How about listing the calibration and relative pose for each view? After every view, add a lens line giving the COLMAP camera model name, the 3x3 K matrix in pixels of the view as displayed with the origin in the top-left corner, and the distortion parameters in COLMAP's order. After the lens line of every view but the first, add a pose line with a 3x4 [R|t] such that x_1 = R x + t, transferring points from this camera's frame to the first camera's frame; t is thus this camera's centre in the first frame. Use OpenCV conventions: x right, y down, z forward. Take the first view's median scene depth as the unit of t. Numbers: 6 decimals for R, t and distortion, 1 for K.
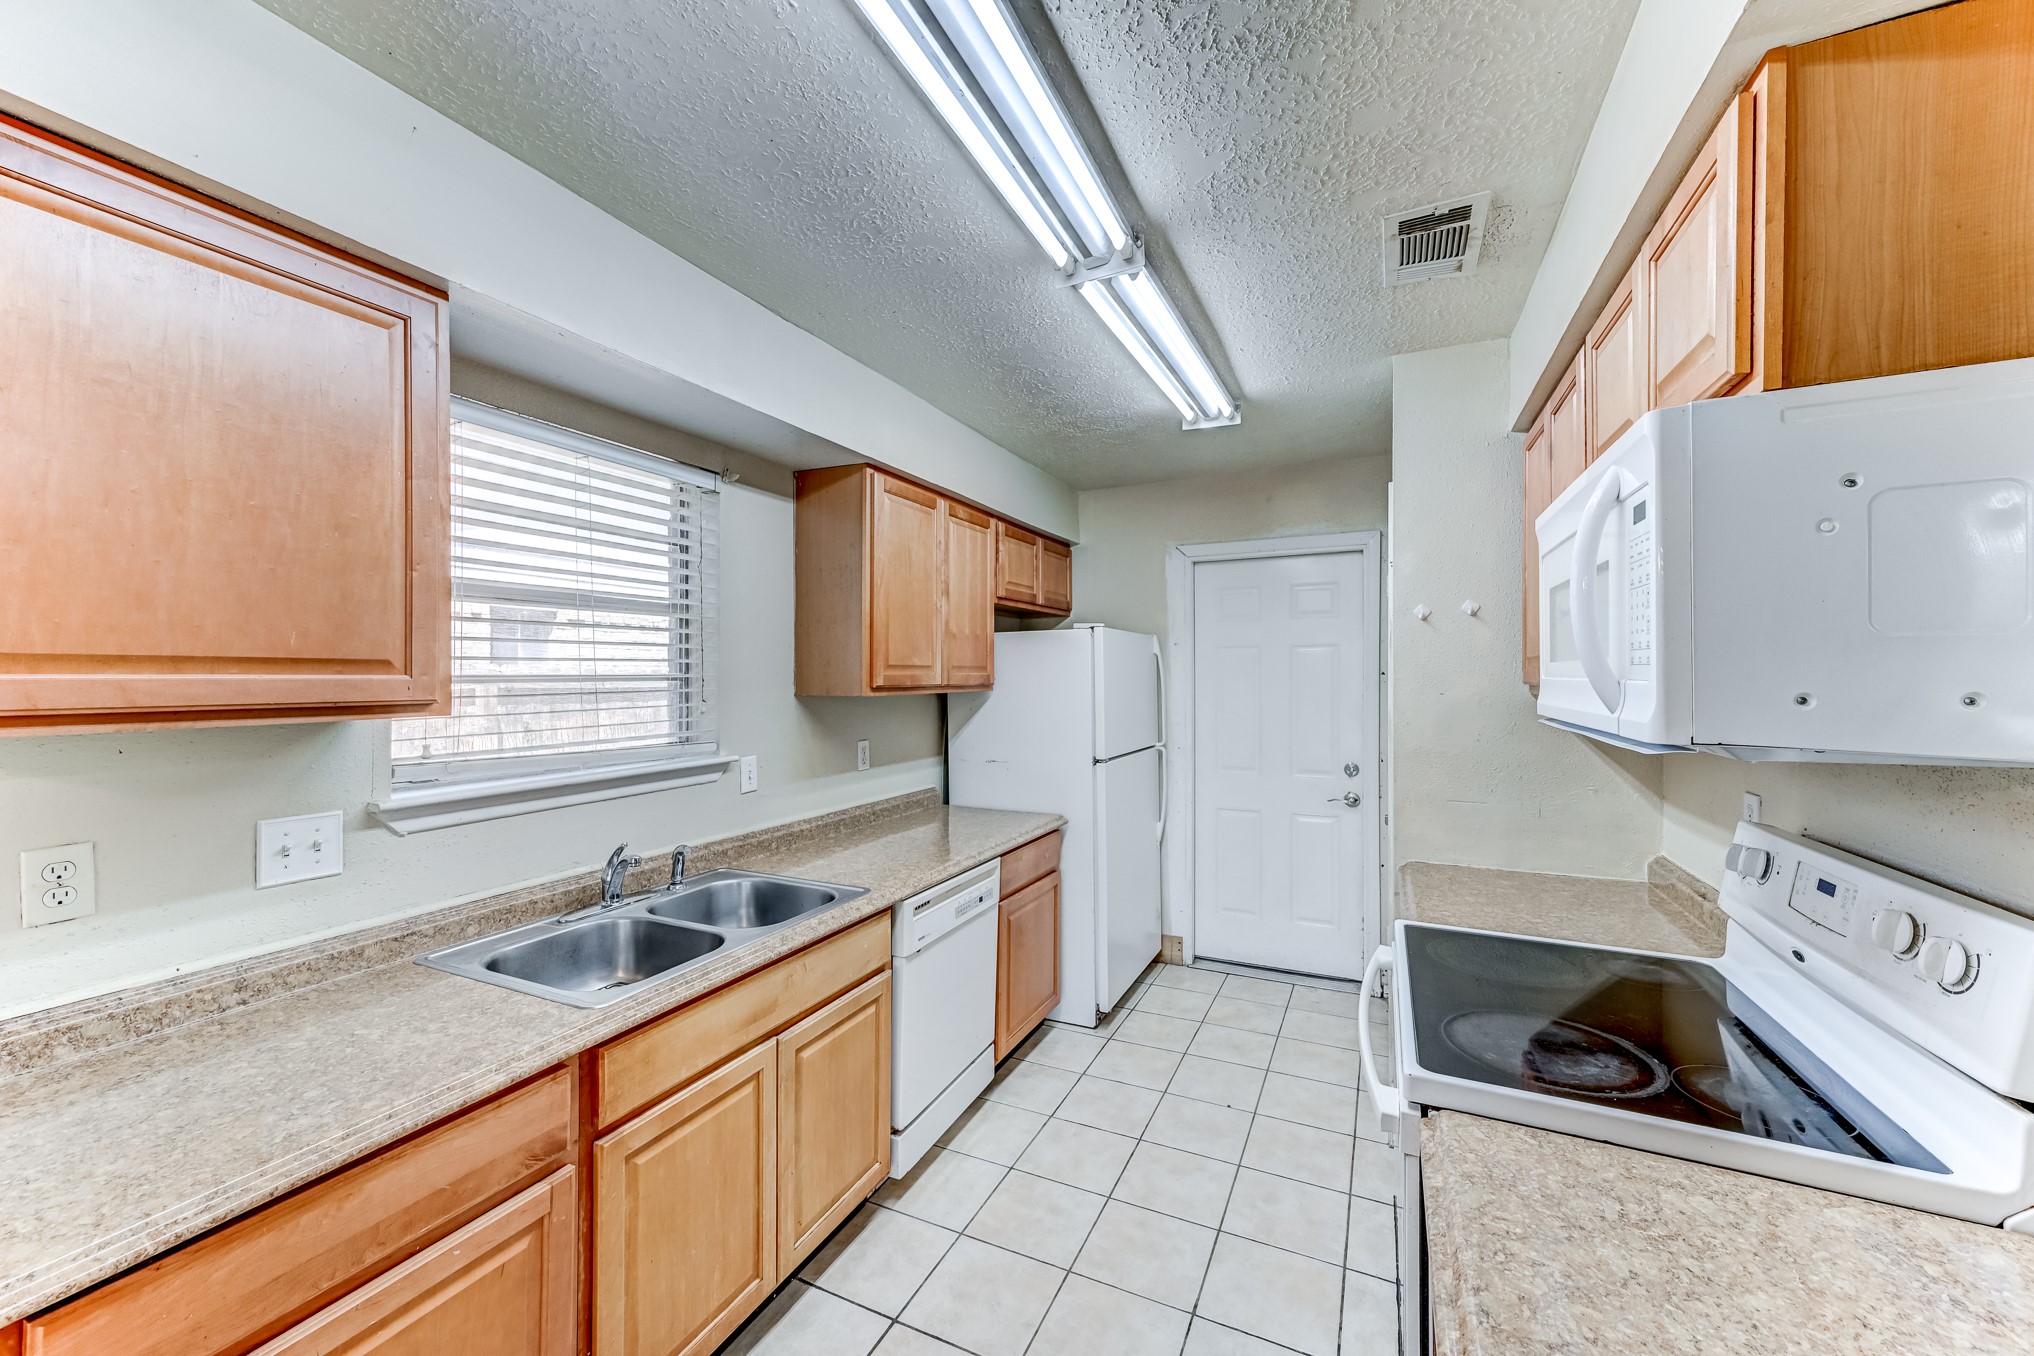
lens RADIAL K [[784.2, 0, 1012.5], [0, 784.2, 679.1], [0, 0, 1]] dist [0.007923, 0.000767]
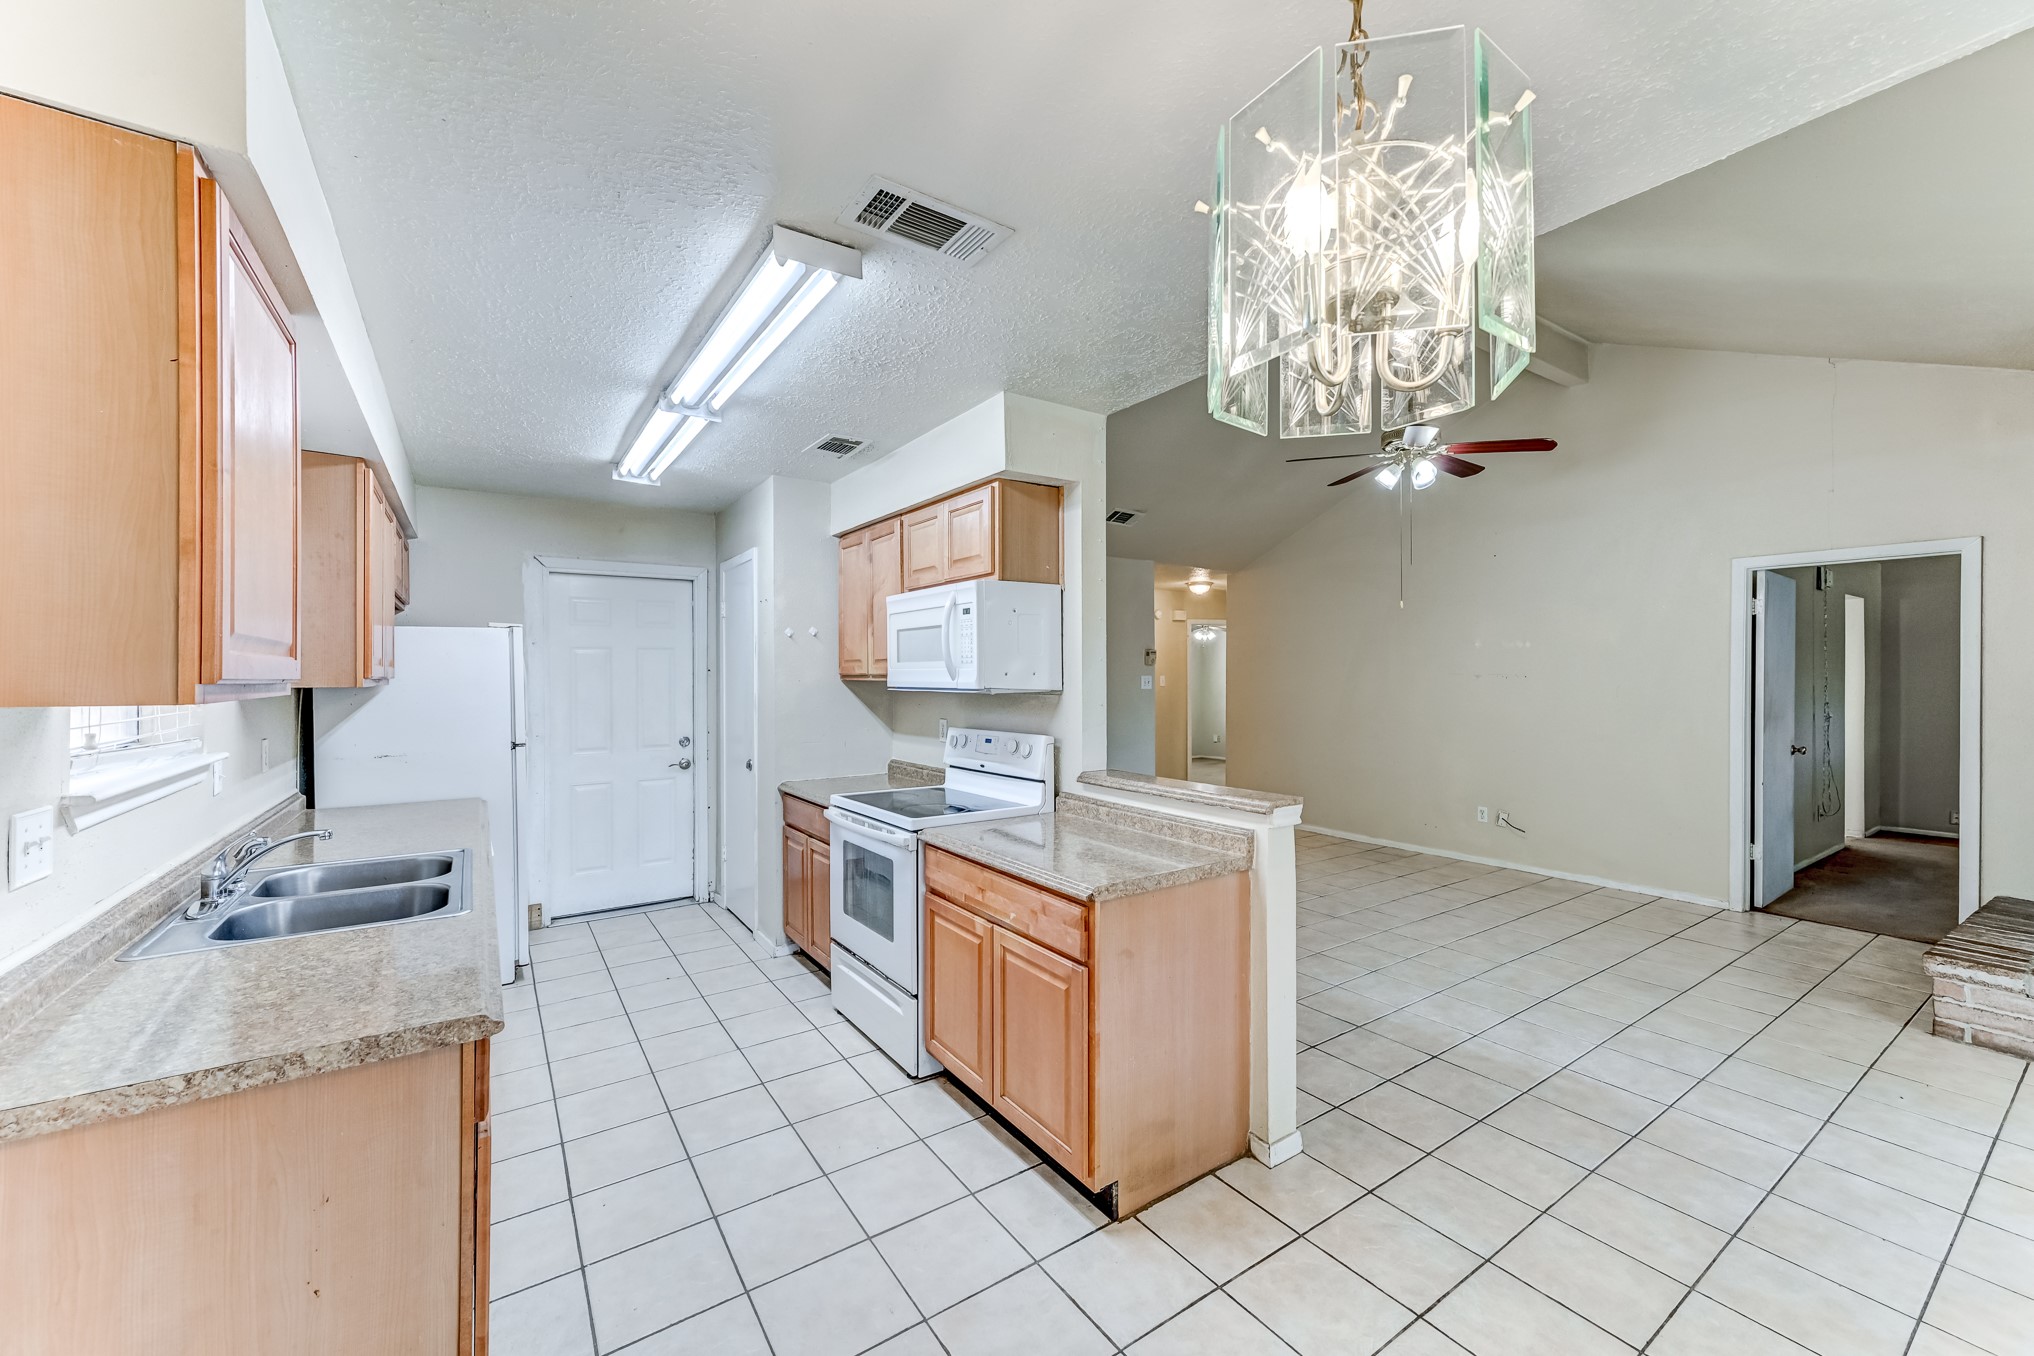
lens RADIAL K [[784.2, 0, 1013.1], [0, 784.2, 678.4], [0, 0, 1]] dist [0.007923, 0.000767]
pose [[0.506527, -0.001557, 0.862223, -0.904562], [0.005921, 0.999981, -0.001673, 0.024639], [-0.862204, 0.005952, 0.506526, -0.346773]]
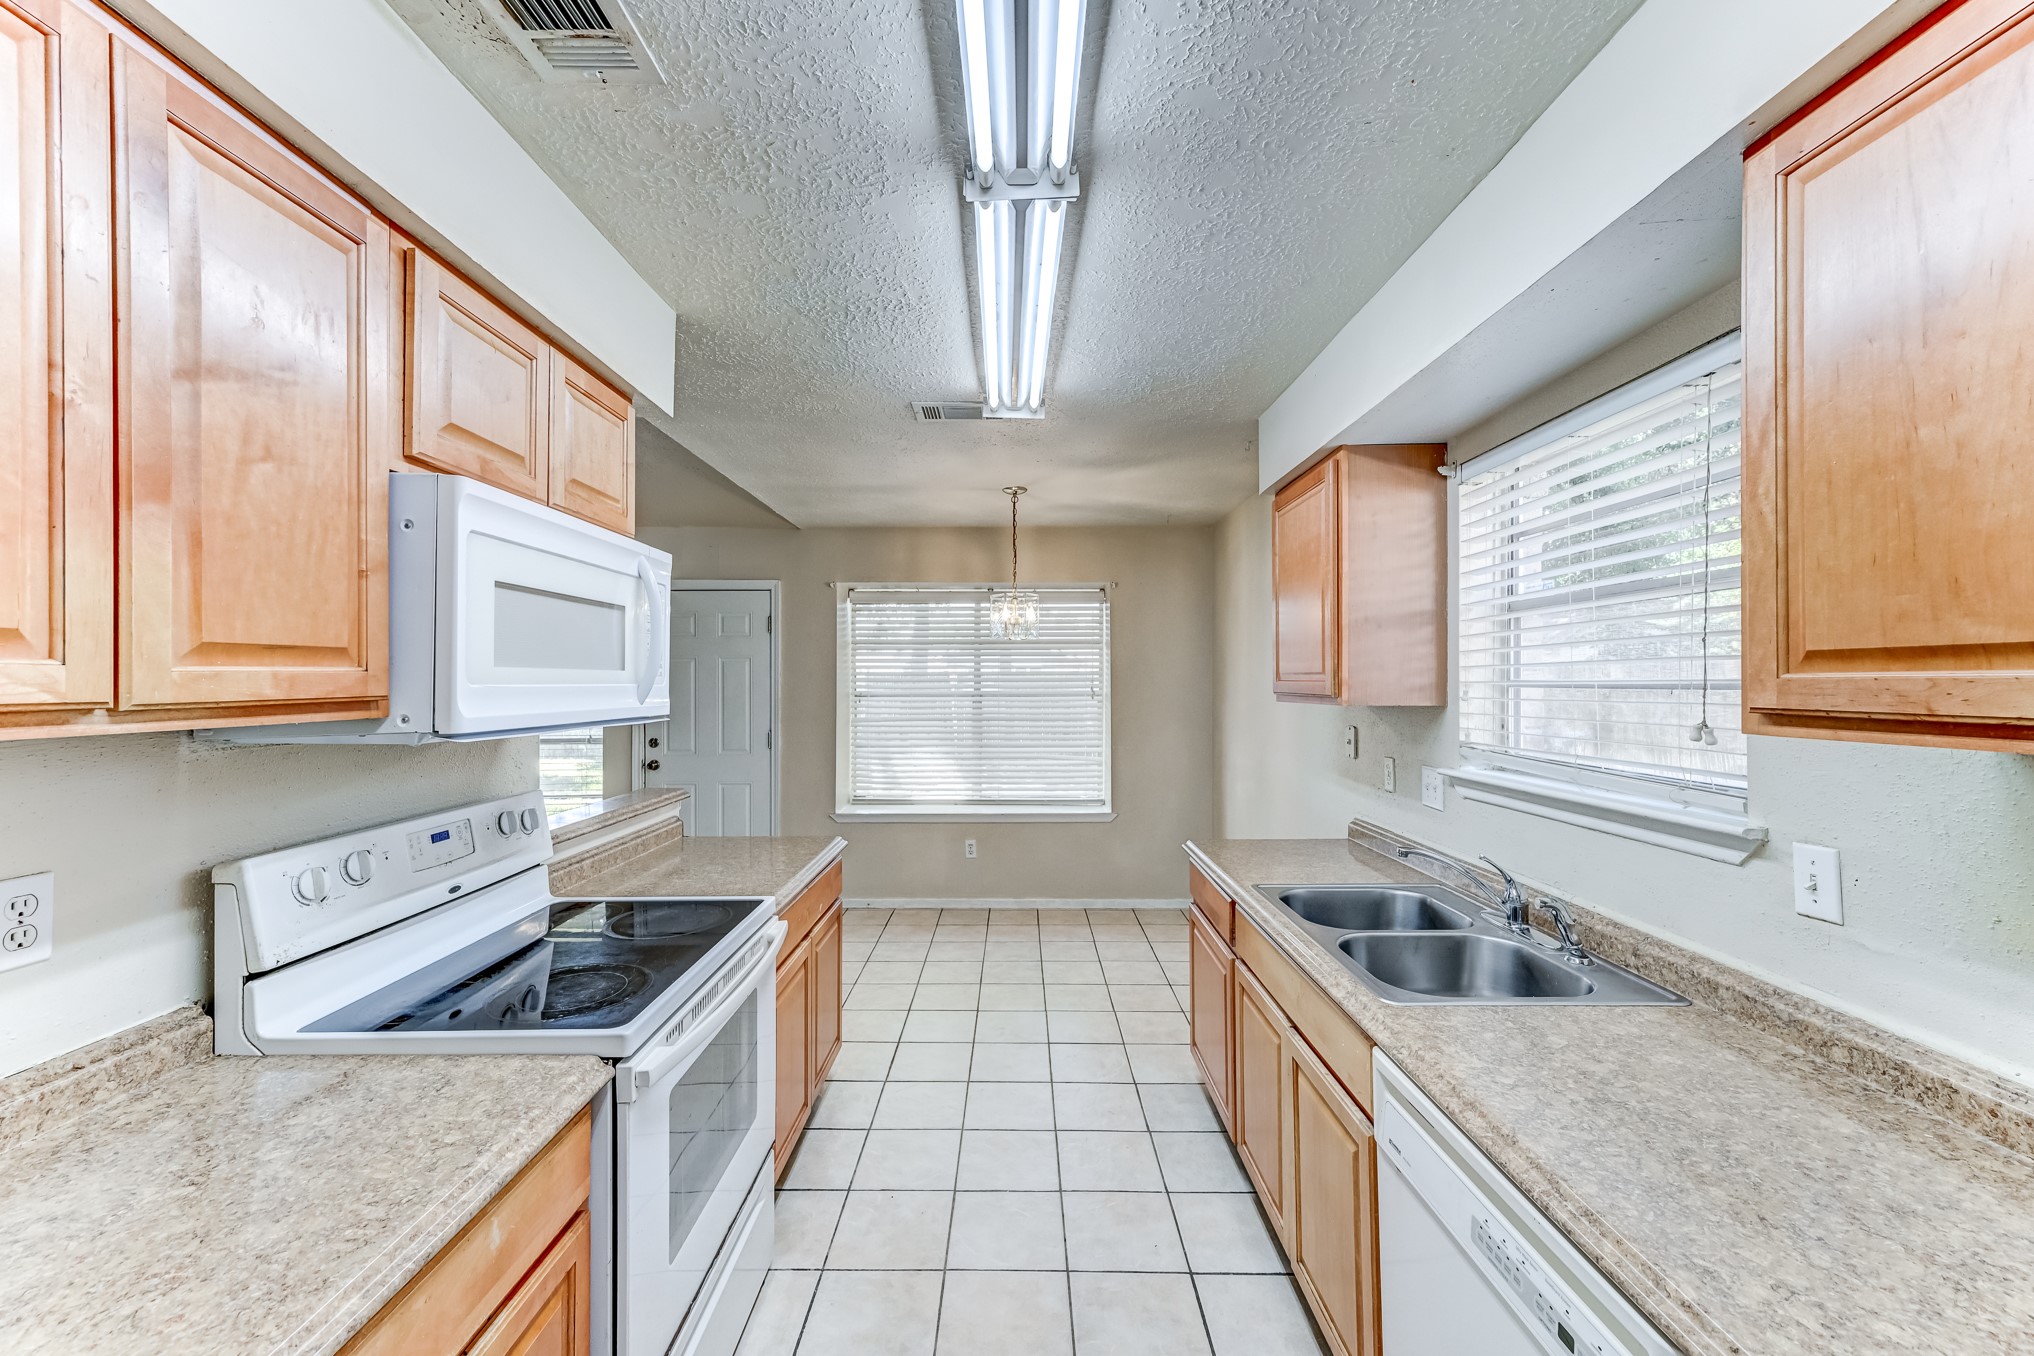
lens RADIAL K [[784.2, 0, 1010.5], [0, 784.2, 670.0], [0, 0, 1]] dist [0.007923, 0.000767]
pose [[-0.906122, -0.004296, -0.422994, 0.458992], [-0.001074, 0.999969, -0.007856, -0.009934], [0.423014, -0.006664, -0.906099, 1.704434]]
